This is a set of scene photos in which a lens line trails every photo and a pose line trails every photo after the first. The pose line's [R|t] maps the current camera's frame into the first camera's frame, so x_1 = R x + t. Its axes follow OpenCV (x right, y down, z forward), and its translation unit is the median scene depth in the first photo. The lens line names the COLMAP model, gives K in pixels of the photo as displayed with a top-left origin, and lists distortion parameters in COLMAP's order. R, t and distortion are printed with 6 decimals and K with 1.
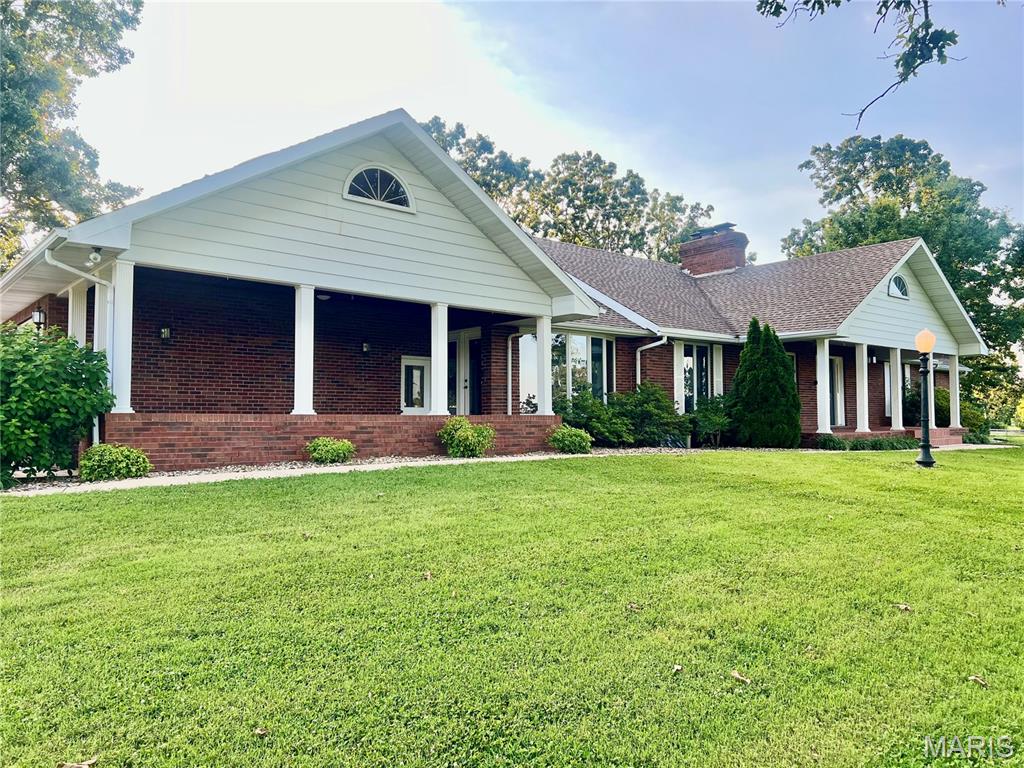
lens RADIAL K [[766.4, 0, 510.6], [0, 766.4, 385.0], [0, 0, 1]] dist [0.034902, -0.036128]
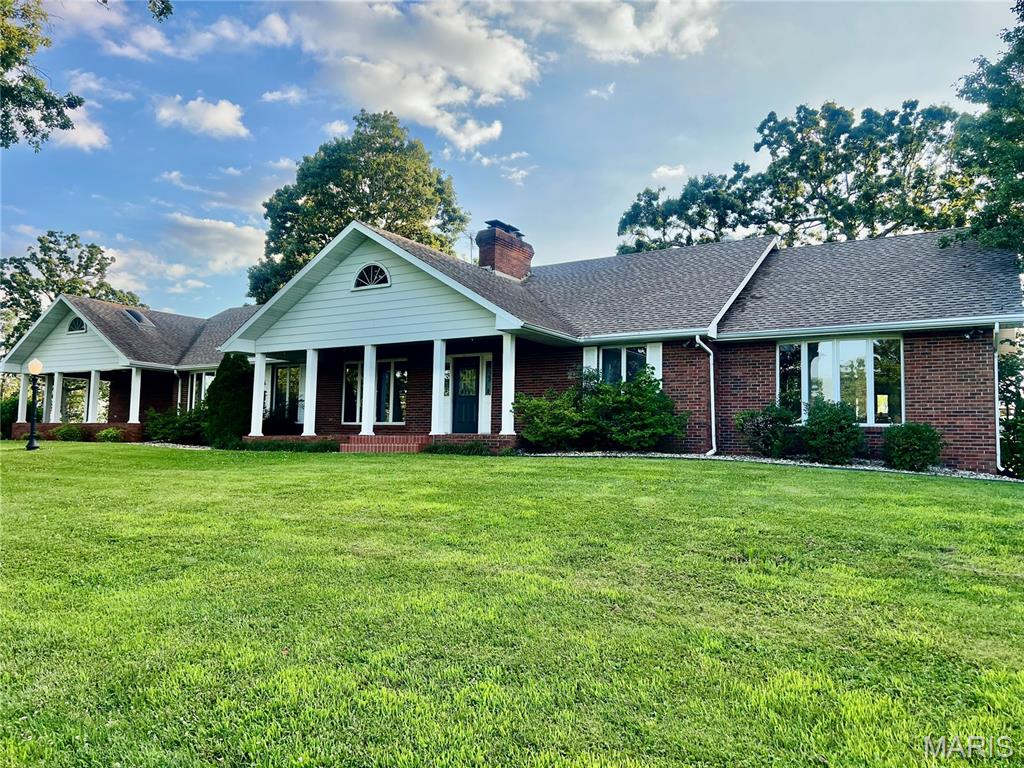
lens RADIAL K [[766.4, 0, 513.3], [0, 766.4, 387.1], [0, 0, 1]] dist [0.034902, -0.036128]
pose [[0.313707, -0.068383, -0.947054, 1.294061], [0.019385, 0.997657, -0.065615, 0.058542], [0.949322, 0.002226, 0.314298, 0.790864]]
